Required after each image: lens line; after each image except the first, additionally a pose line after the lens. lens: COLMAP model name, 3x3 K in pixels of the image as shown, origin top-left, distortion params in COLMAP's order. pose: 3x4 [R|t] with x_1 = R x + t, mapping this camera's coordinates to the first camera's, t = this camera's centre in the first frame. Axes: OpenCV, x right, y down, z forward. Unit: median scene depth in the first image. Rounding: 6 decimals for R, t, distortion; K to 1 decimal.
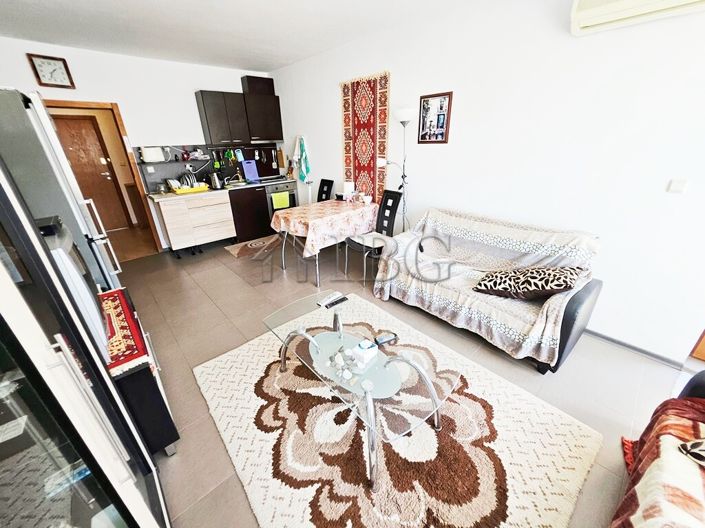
lens RADIAL K [[278.8, 0, 348.4], [0, 278.8, 261.1], [0, 0, 1]] dist [-0.002815, 0.000160]
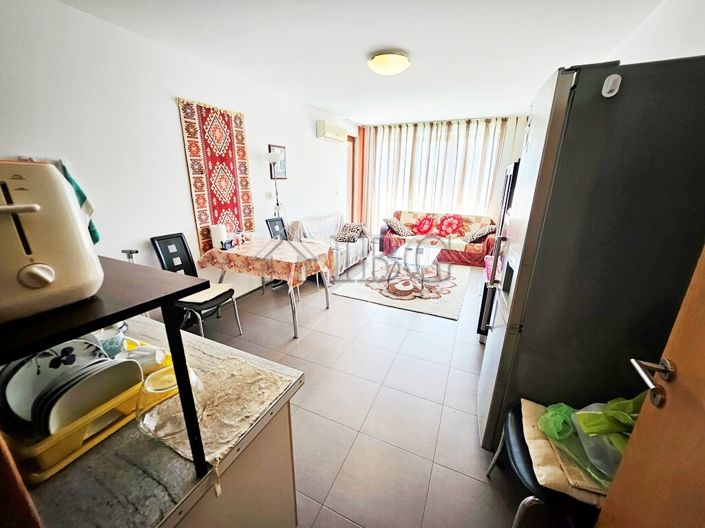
lens RADIAL K [[278.8, 0, 348.4], [0, 278.8, 261.1], [0, 0, 1]] dist [-0.002815, 0.000160]
pose [[-0.385694, -0.243472, 0.889922, -1.036758], [0.373122, 0.840996, 0.391798, -0.443652], [-0.843813, 0.483164, -0.233522, 1.104920]]
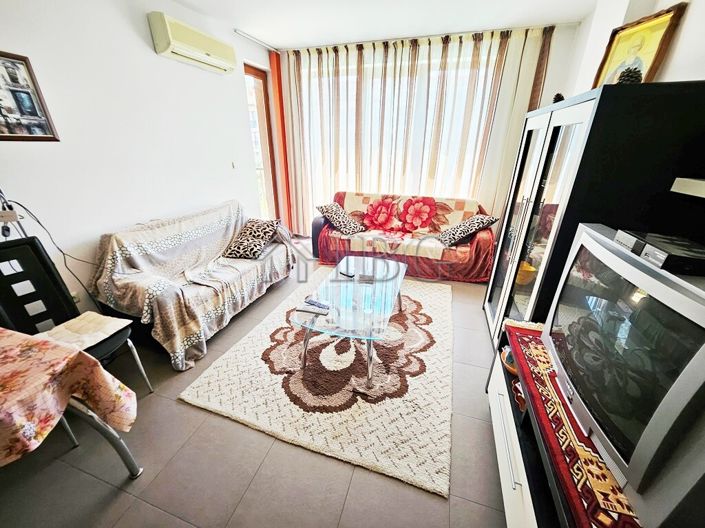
lens RADIAL K [[278.8, 0, 348.4], [0, 278.8, 261.1], [0, 0, 1]] dist [-0.002815, 0.000160]
pose [[-0.500181, -0.317260, 0.805708, -0.507641], [0.358264, 0.771269, 0.526109, -0.263947], [-0.788331, 0.551806, -0.272111, 0.688807]]
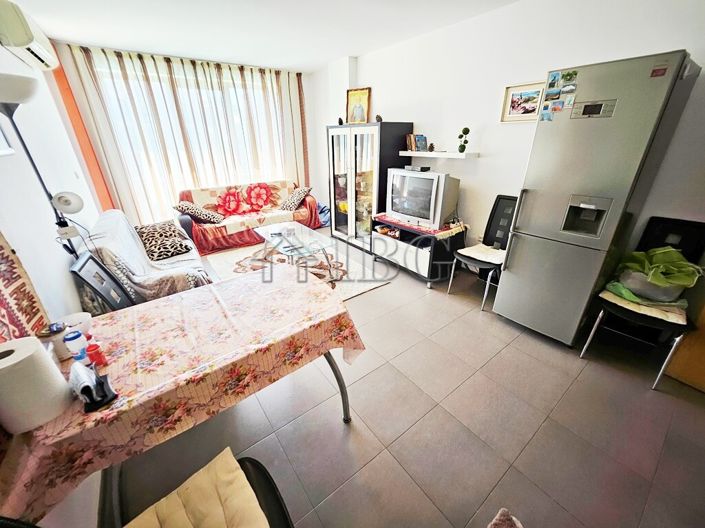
lens RADIAL K [[278.8, 0, 348.4], [0, 278.8, 261.1], [0, 0, 1]] dist [-0.002815, 0.000160]
pose [[-0.993069, -0.005827, 0.117386, -0.332558], [0.083267, 0.669987, 0.737688, -0.554166], [-0.082946, 0.742350, -0.664858, 1.281508]]
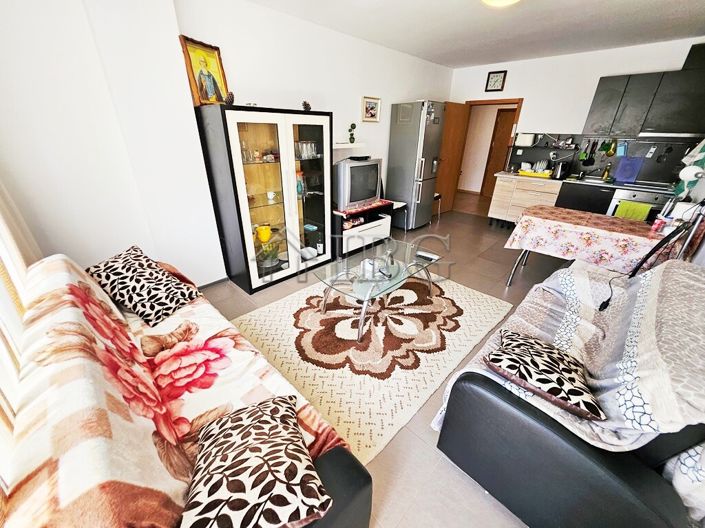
lens RADIAL K [[278.8, 0, 348.4], [0, 278.8, 261.1], [0, 0, 1]] dist [-0.002815, 0.000160]
pose [[0.052867, 0.447256, -0.892842, 0.688192], [-0.416184, 0.822610, 0.387432, -0.119461], [0.907742, 0.351104, 0.229630, 0.252534]]
